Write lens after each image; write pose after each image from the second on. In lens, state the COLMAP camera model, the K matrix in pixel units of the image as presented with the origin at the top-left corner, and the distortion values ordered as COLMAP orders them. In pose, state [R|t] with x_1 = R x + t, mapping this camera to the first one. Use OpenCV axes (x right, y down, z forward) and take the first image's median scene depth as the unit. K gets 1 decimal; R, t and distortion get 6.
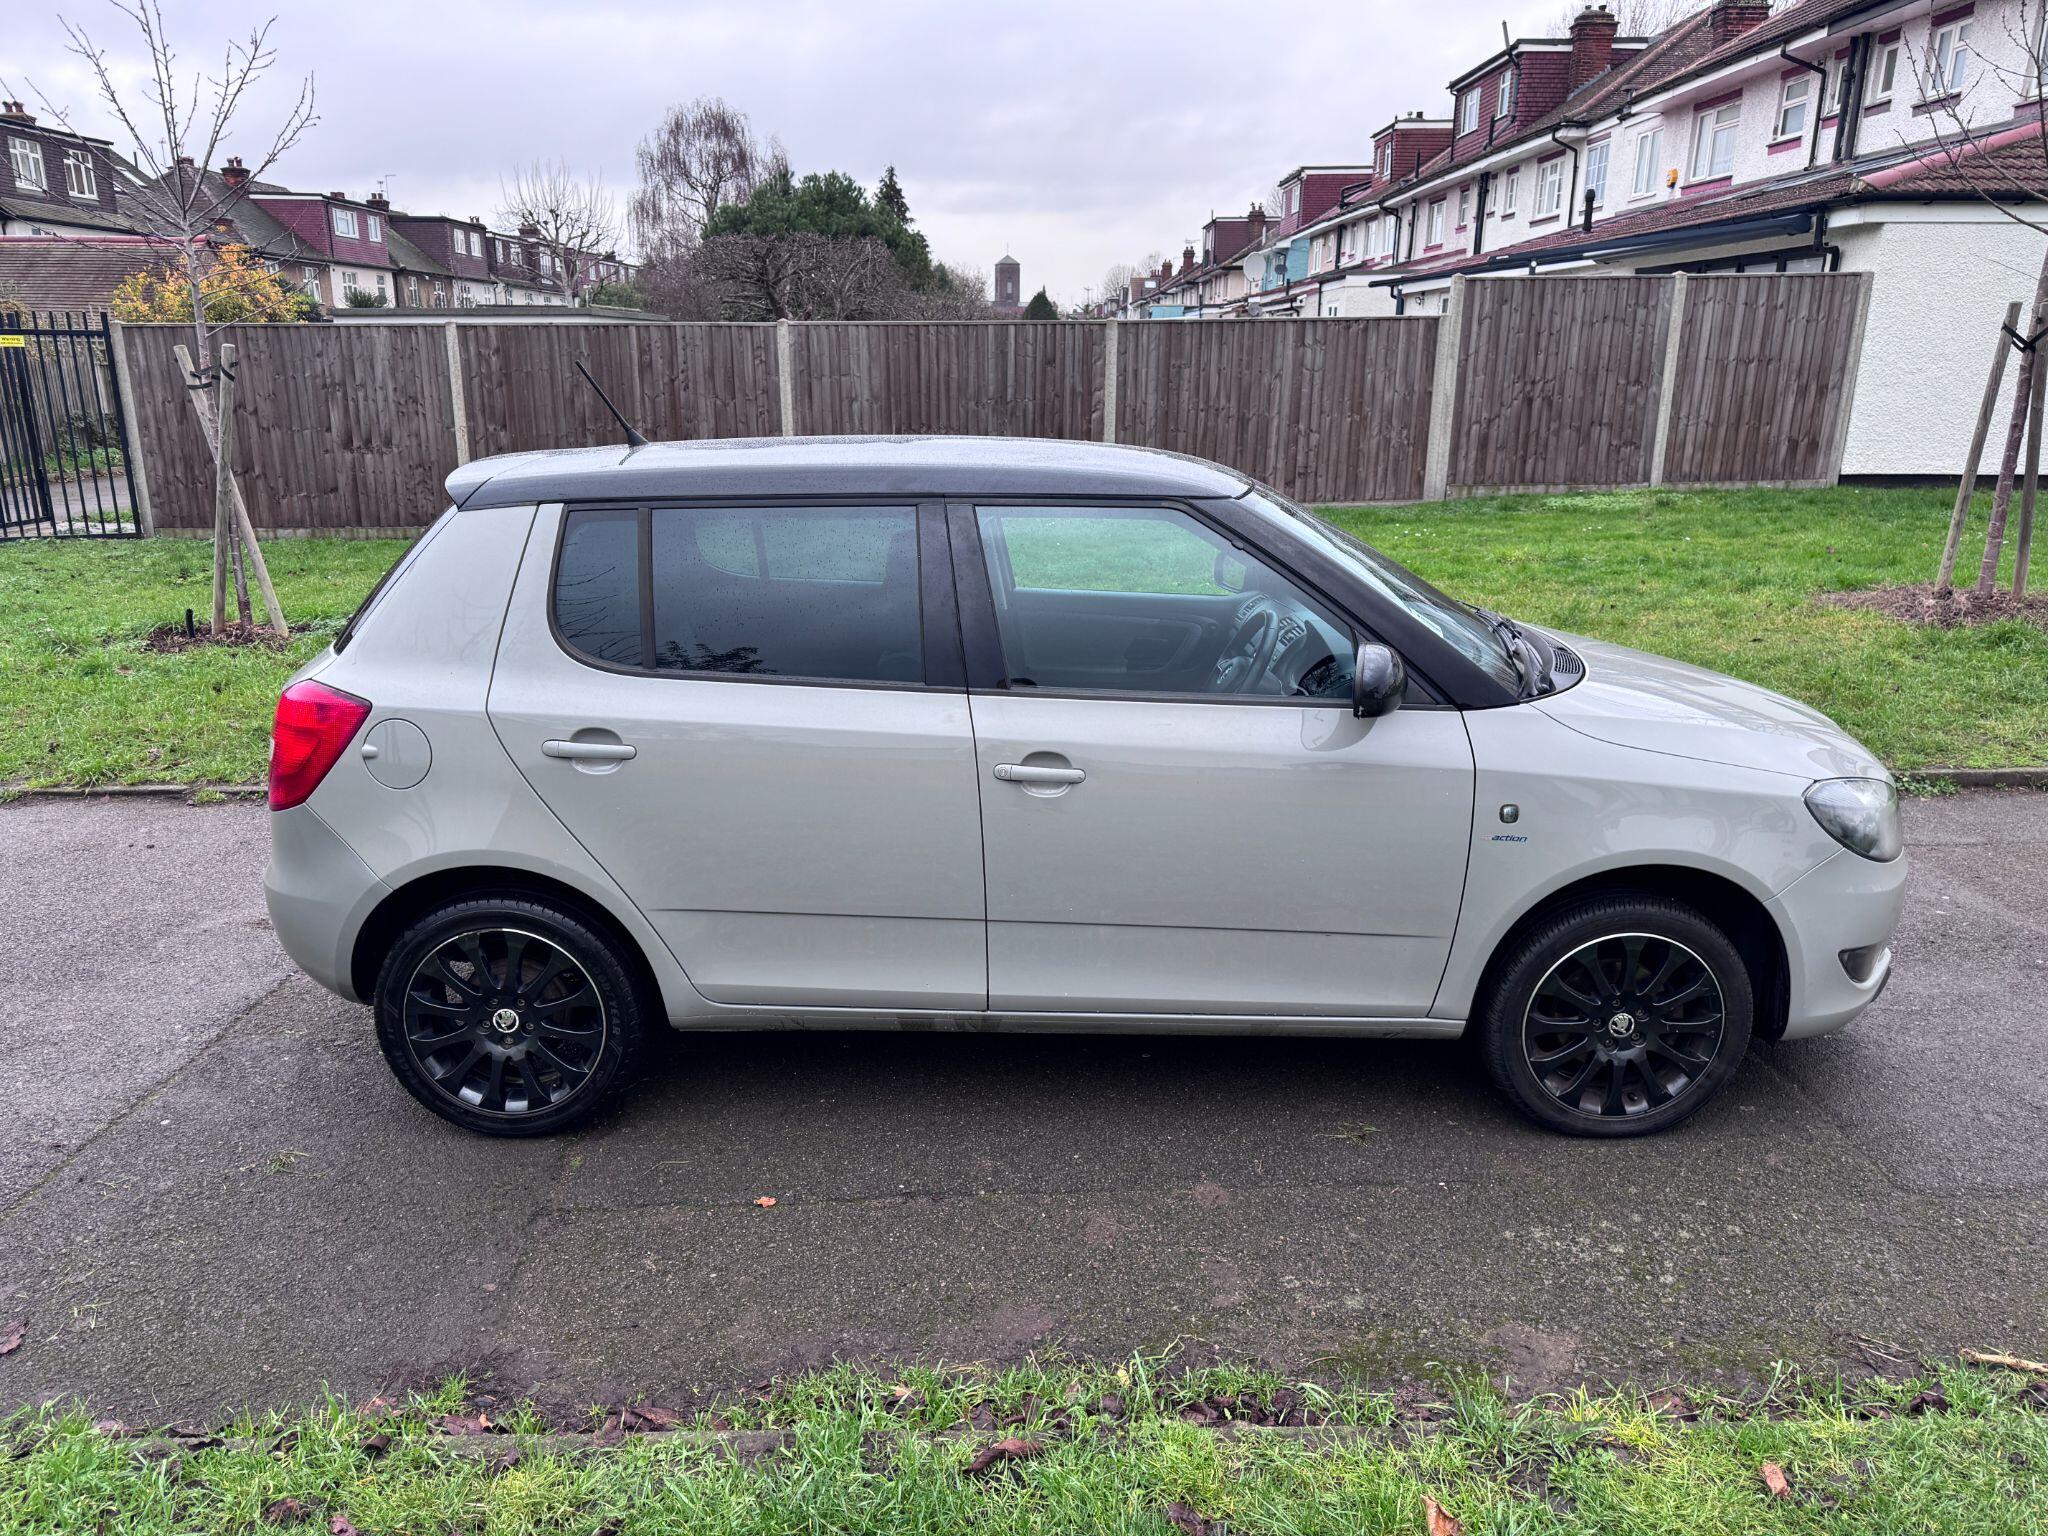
lens RADIAL K [[1472.2, 0, 1023.3], [0, 1472.2, 801.9], [0, 0, 1]] dist [0.014264, -0.012266]
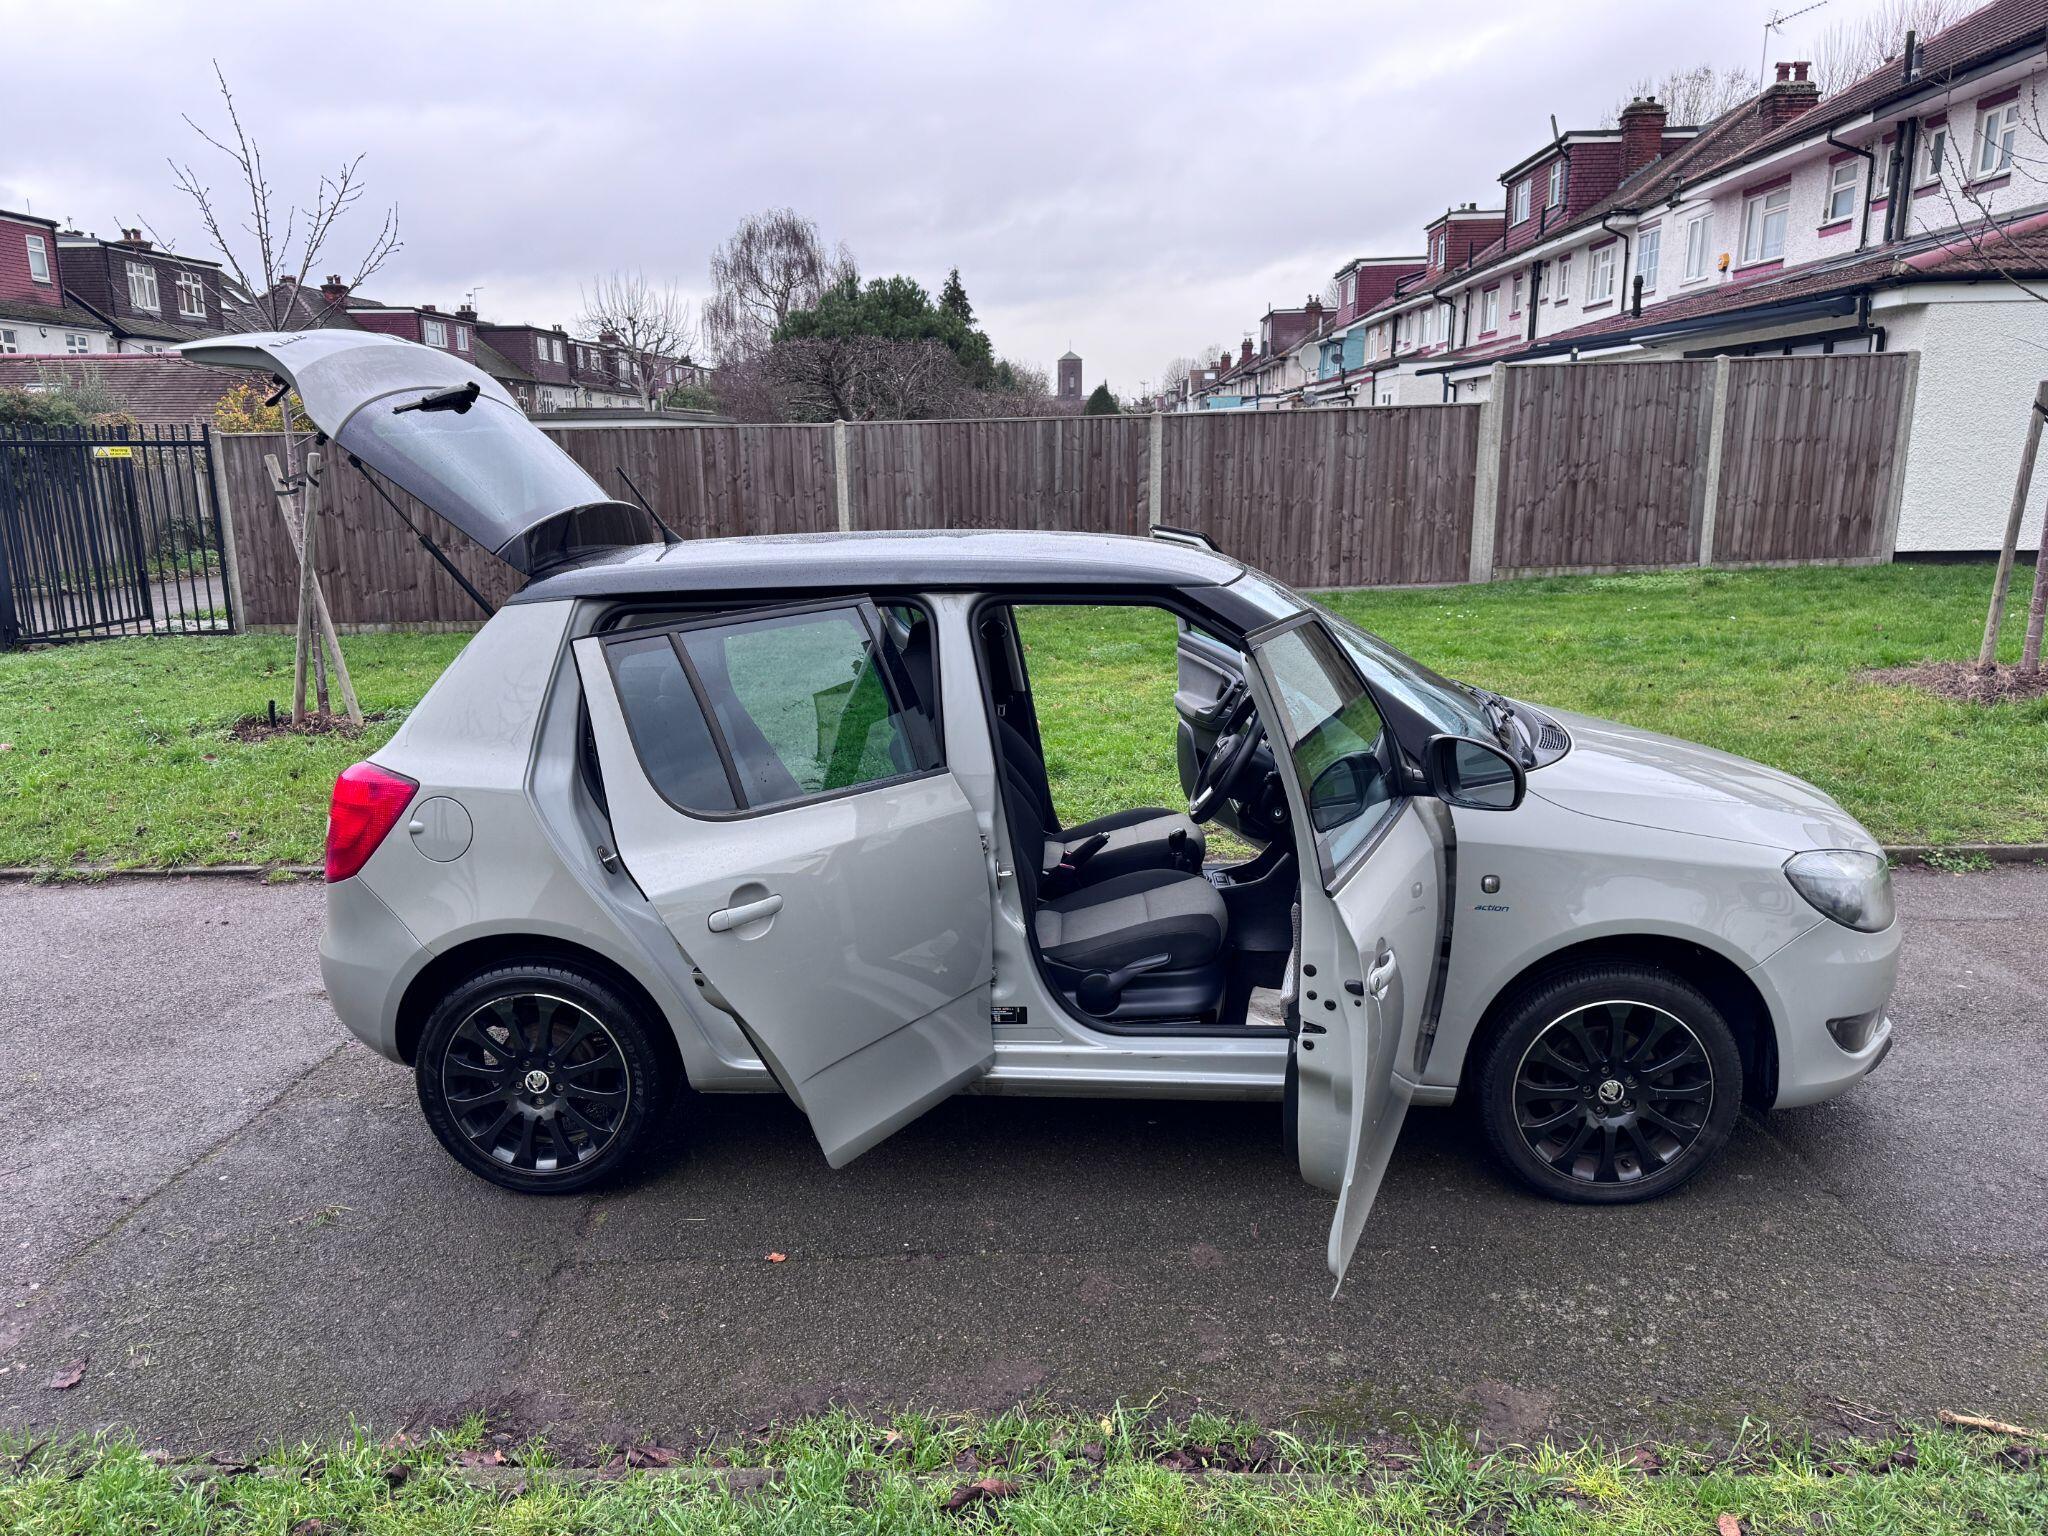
lens RADIAL K [[1470.8, 0, 1011.1], [0, 1470.8, 797.7], [0, 0, 1]] dist [0.019671, -0.019063]
pose [[0.998603, -0.005317, -0.052578, 0.010977], [0.002142, 0.998181, -0.060255, 0.002173], [0.052802, 0.060058, 0.996797, -0.011995]]
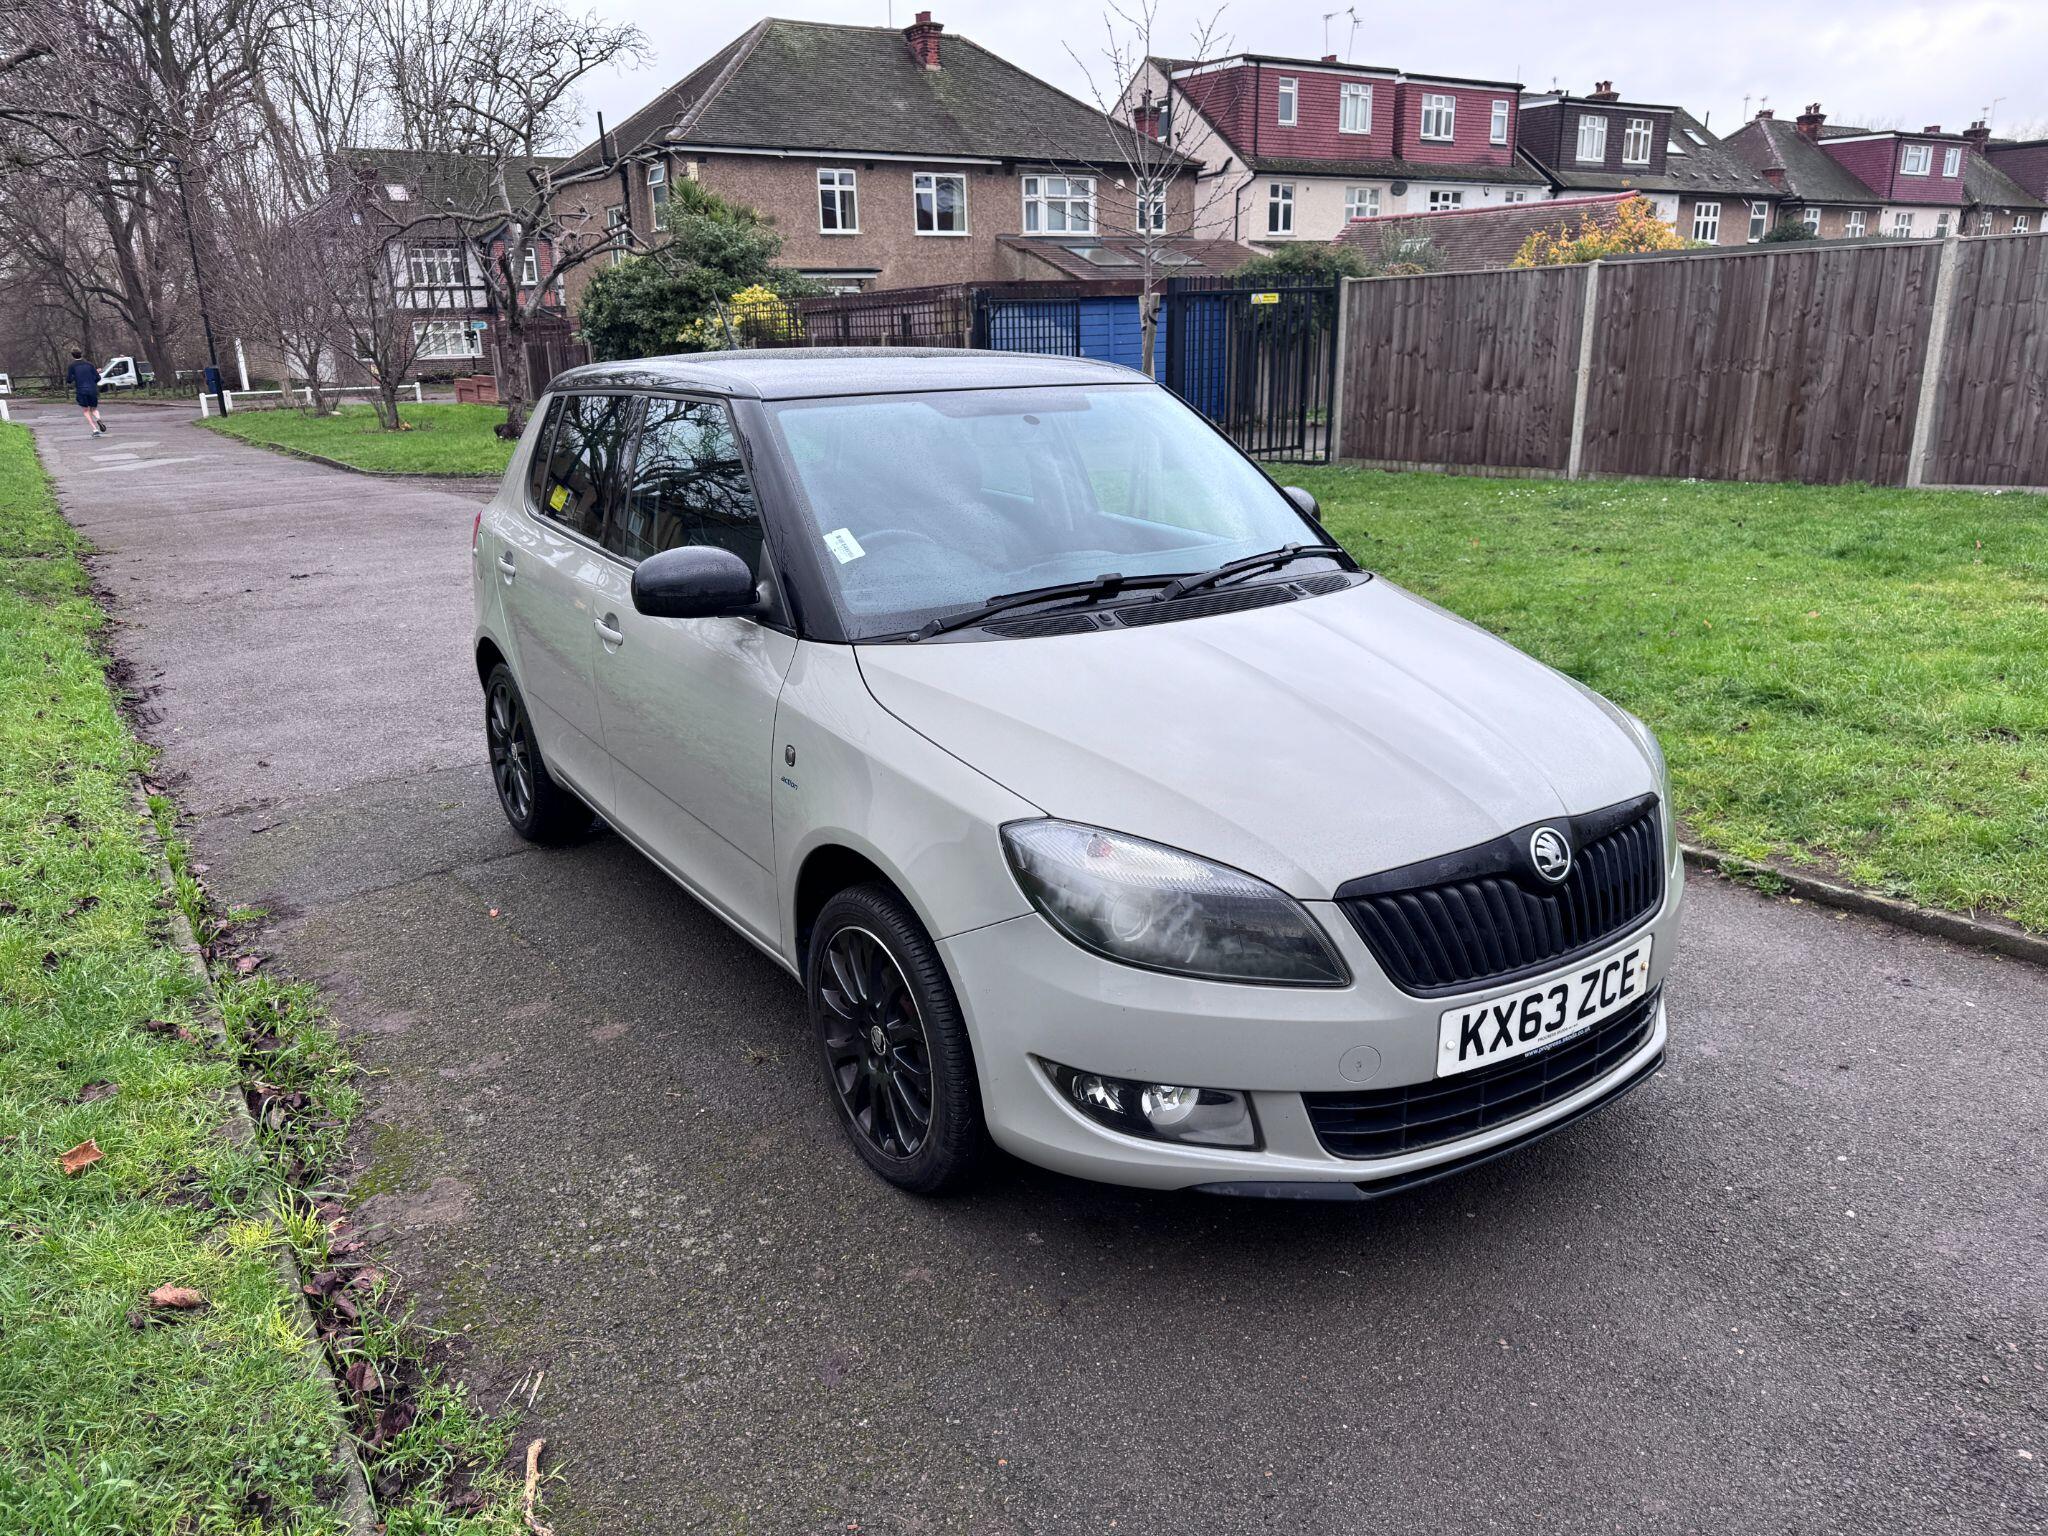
lens RADIAL K [[1463.0, 0, 1026.1], [0, 1463.0, 804.9], [0, 0, 1]] dist [0.022085, -0.019912]
pose [[0.568661, 0.236536, -0.787829, 0.261640], [-0.211287, 0.967632, 0.138010, -0.027543], [0.794973, 0.087977, 0.600232, 0.135932]]
